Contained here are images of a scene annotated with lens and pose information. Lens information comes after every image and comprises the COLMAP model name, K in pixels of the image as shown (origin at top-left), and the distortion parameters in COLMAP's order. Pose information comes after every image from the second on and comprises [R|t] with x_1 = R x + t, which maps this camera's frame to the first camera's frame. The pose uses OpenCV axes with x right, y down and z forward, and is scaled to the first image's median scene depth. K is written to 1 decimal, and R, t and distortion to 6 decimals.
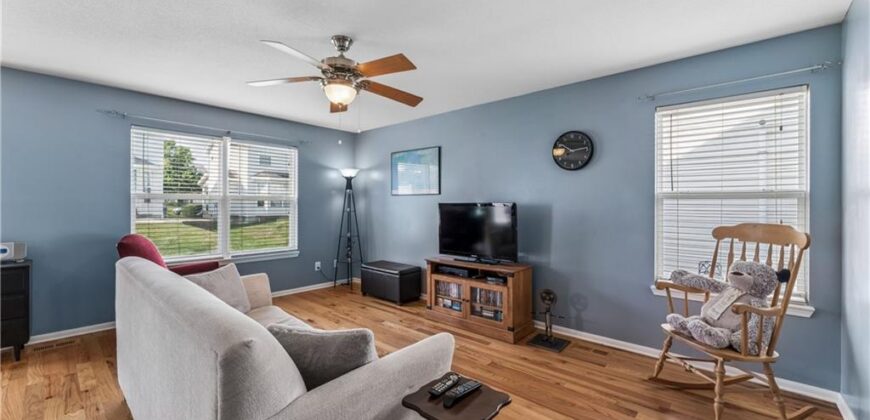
lens RADIAL K [[345.0, 0, 436.2], [0, 345.0, 208.6], [0, 0, 1]] dist [-0.008038, 0.001119]
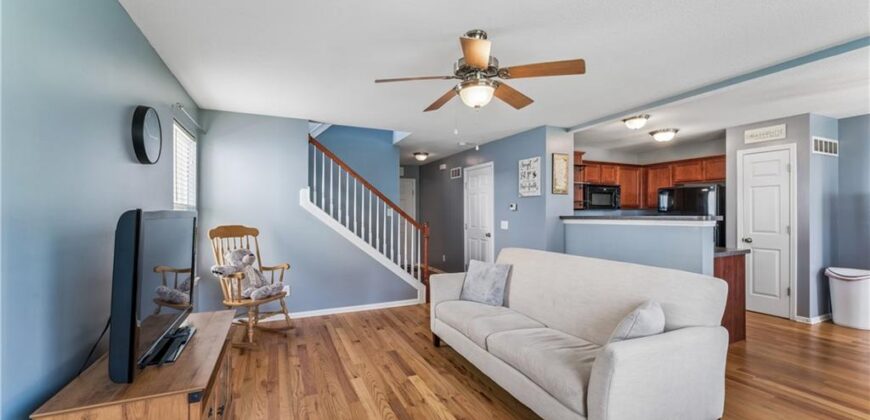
lens RADIAL K [[345.0, 0, 436.0], [0, 345.0, 214.3], [0, 0, 1]] dist [-0.008038, 0.001119]
pose [[-0.906364, -0.005461, 0.422462, -0.363406], [-0.001044, 0.999942, 0.010686, -0.015367], [-0.422496, 0.009244, -0.906318, 1.197510]]
